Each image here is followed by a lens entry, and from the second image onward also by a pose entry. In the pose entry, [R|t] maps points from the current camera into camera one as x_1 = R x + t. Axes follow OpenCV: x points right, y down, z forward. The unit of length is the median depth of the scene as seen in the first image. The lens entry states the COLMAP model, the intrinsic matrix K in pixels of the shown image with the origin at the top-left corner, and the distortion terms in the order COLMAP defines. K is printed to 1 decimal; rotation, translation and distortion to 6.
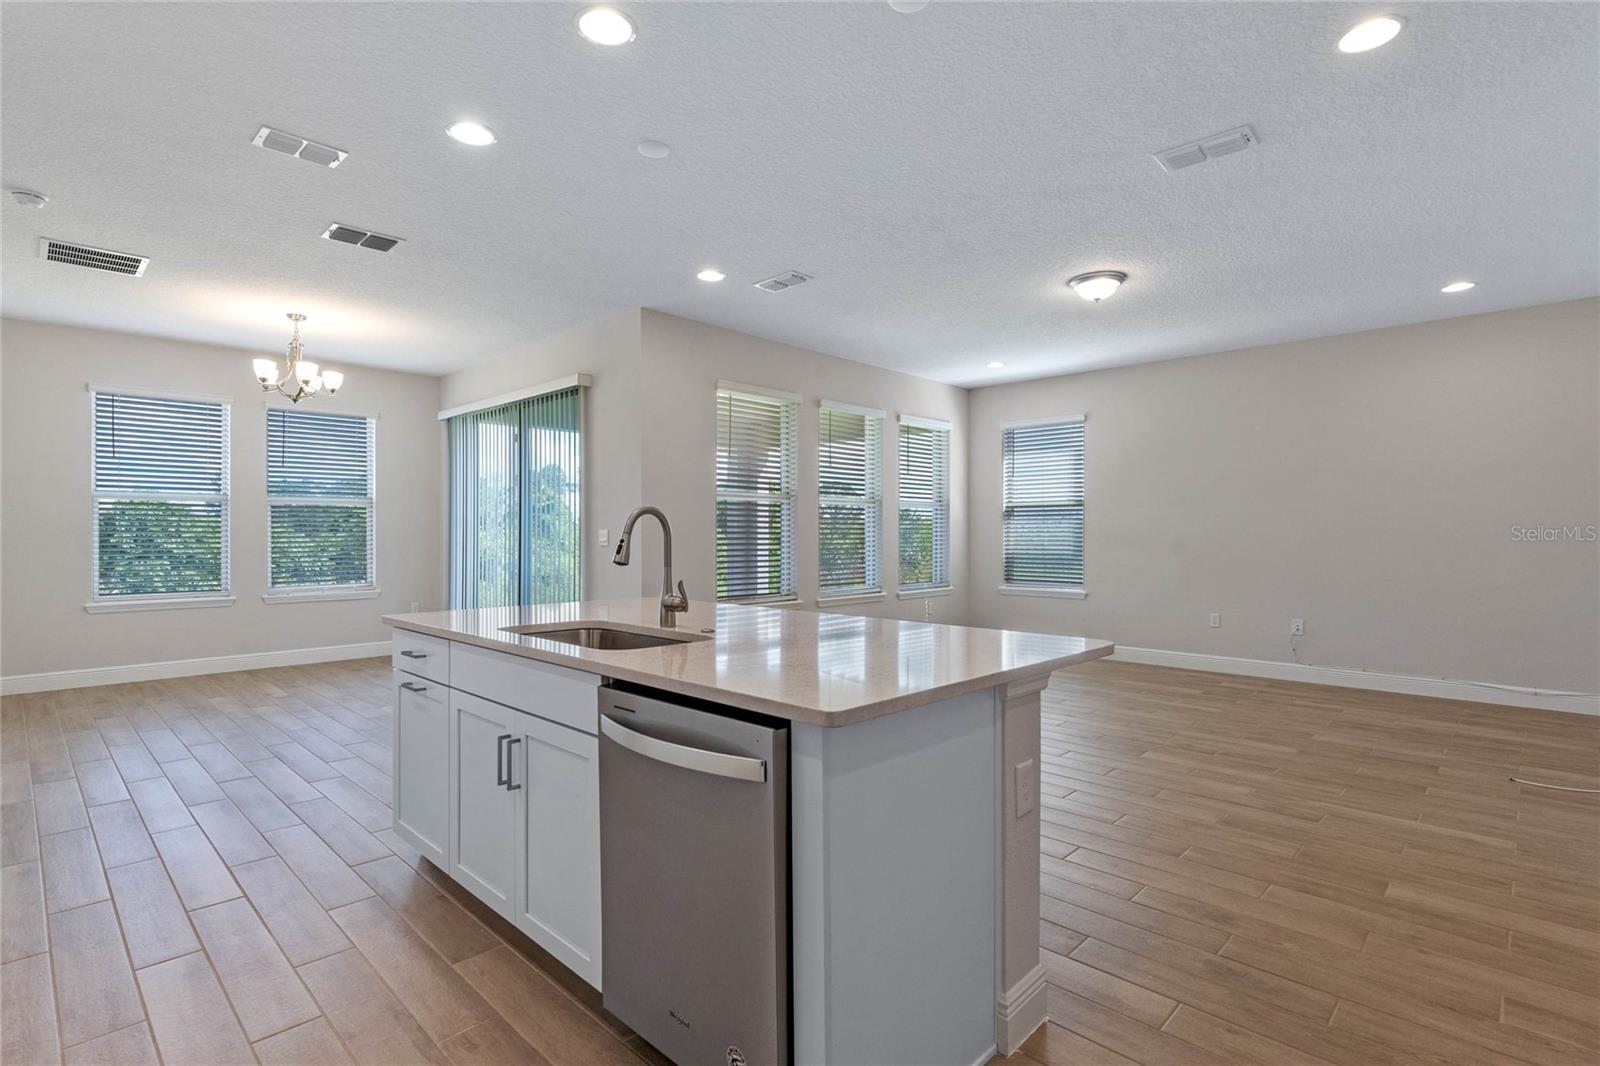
lens RADIAL K [[768.8, 0, 787.5], [0, 768.8, 531.1], [0, 0, 1]] dist [0.000846, 0.001764]
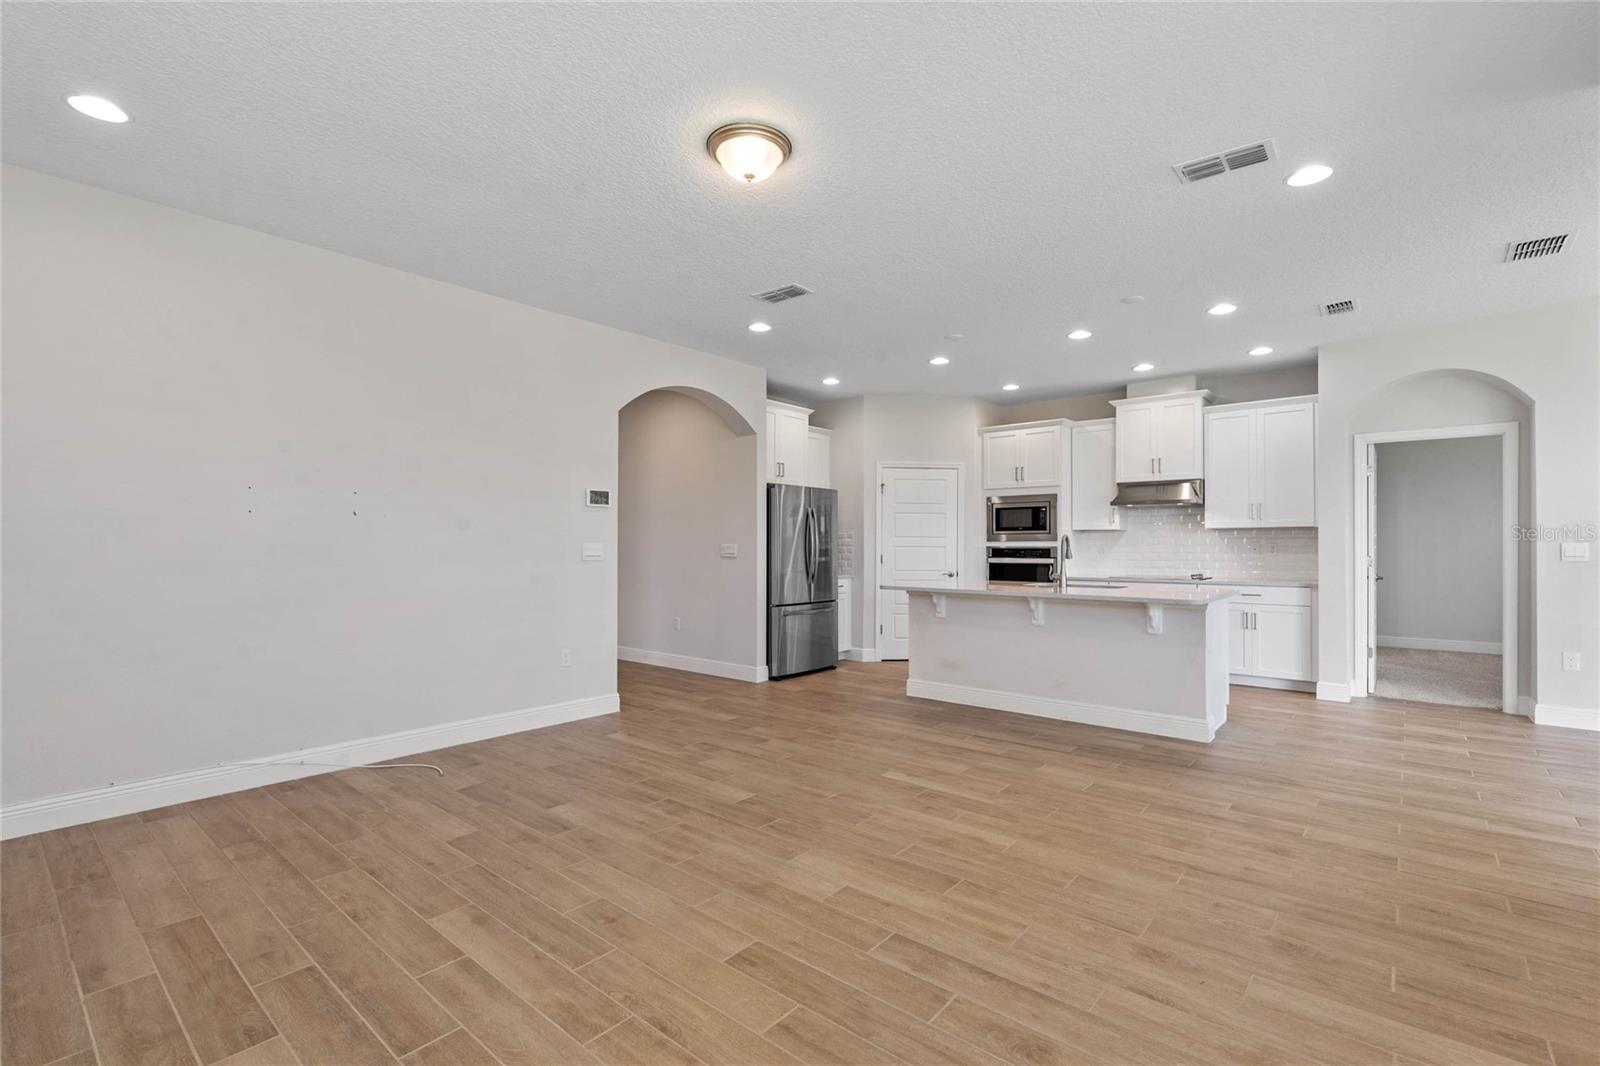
lens RADIAL K [[718.4, 0, 810.6], [0, 718.4, 537.4], [0, 0, 1]] dist [-0.000029, -0.000106]
pose [[-0.995778, -0.002194, -0.091764, 0.550061], [-0.000854, 0.999892, -0.014643, 0.006427], [0.091786, -0.014503, -0.995673, 2.154421]]
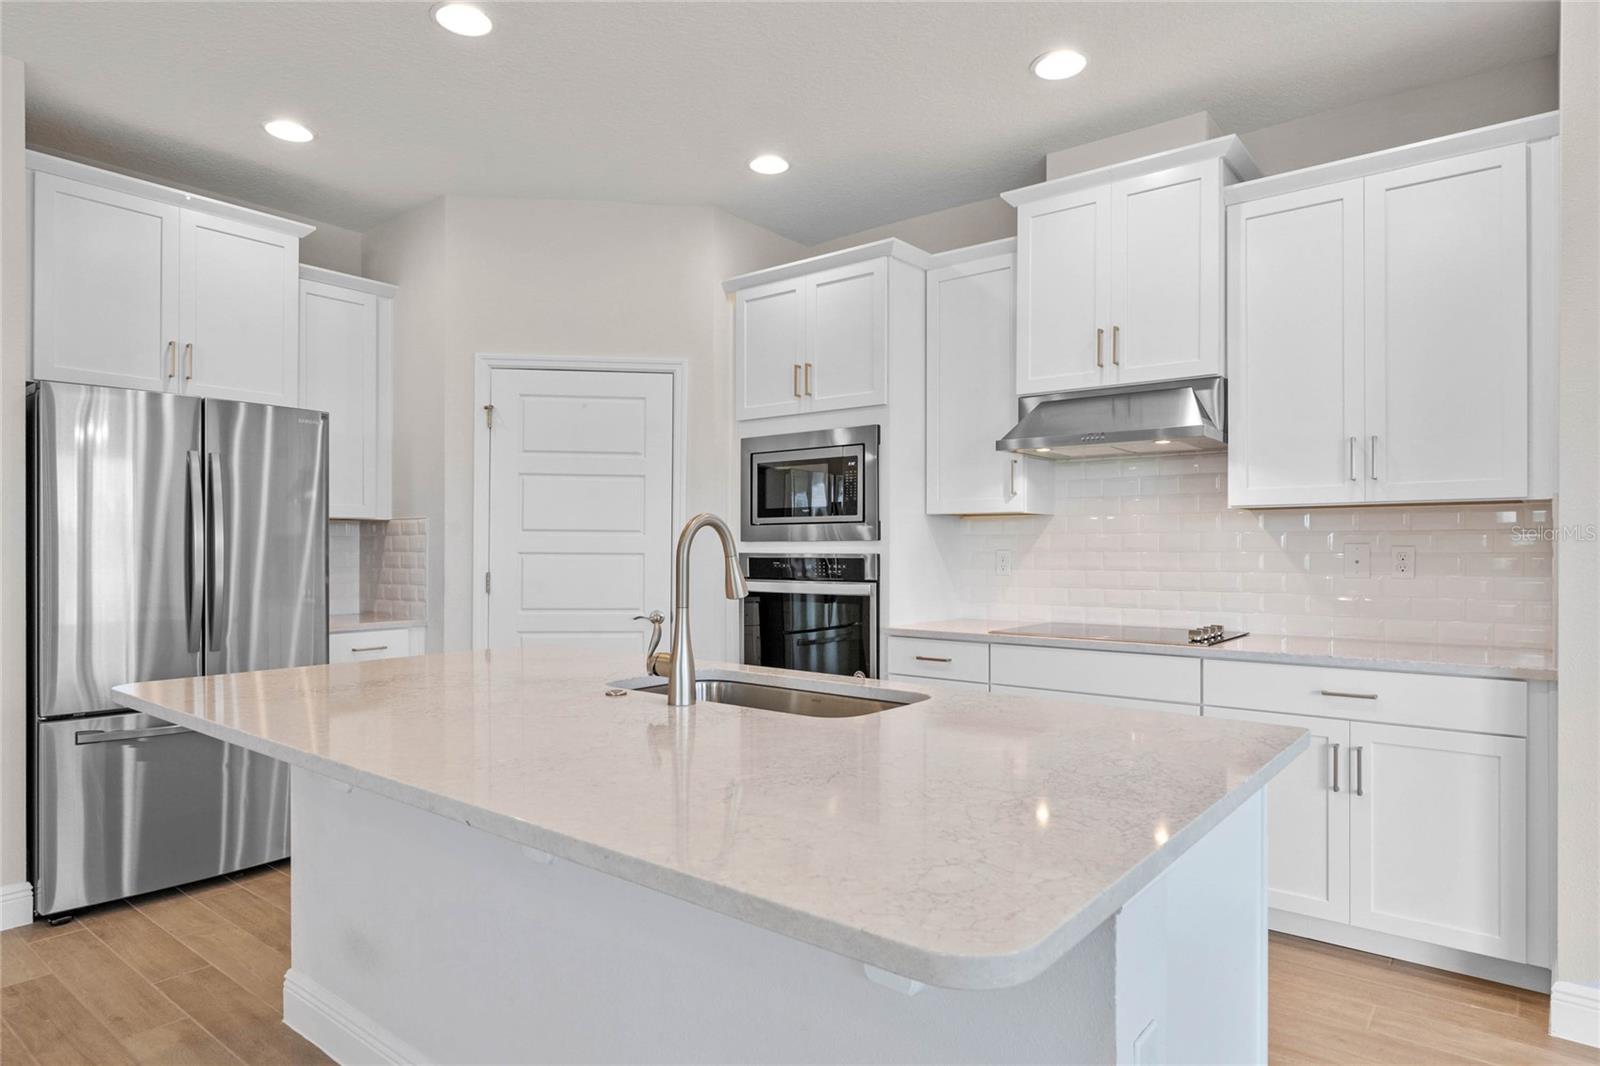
lens RADIAL K [[931.7, 0, 799.5], [0, 931.7, 545.5], [0, 0, 1]] dist [0.000726, 0.000315]
pose [[-0.993631, -0.000876, -0.112677, -0.118336], [-0.000092, 0.999976, -0.006968, -0.000040], [0.112680, -0.006913, -0.993607, 1.255401]]
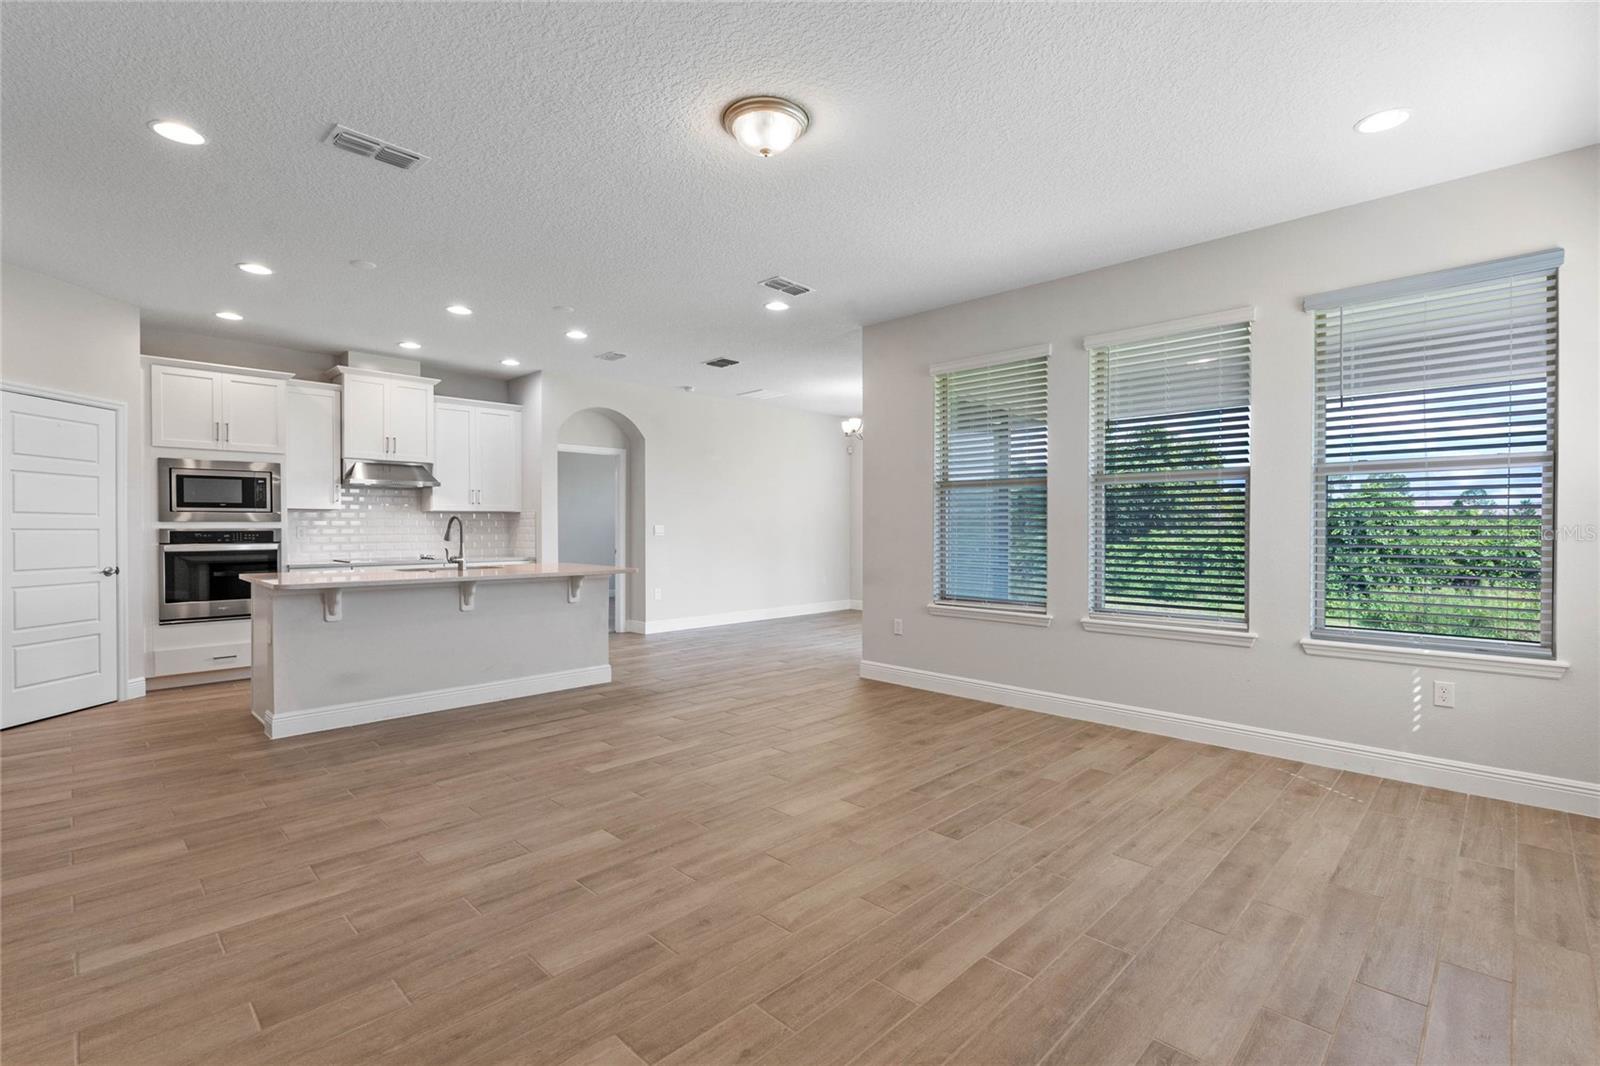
lens RADIAL K [[718.4, 0, 803.2], [0, 718.4, 531.7], [0, 0, 1]] dist [-0.000029, -0.000106]
pose [[0.005839, 0.005307, -0.999969, 1.338656], [0.004020, 0.999978, 0.005330, 0.005495], [0.999975, -0.004051, 0.005817, 1.390026]]
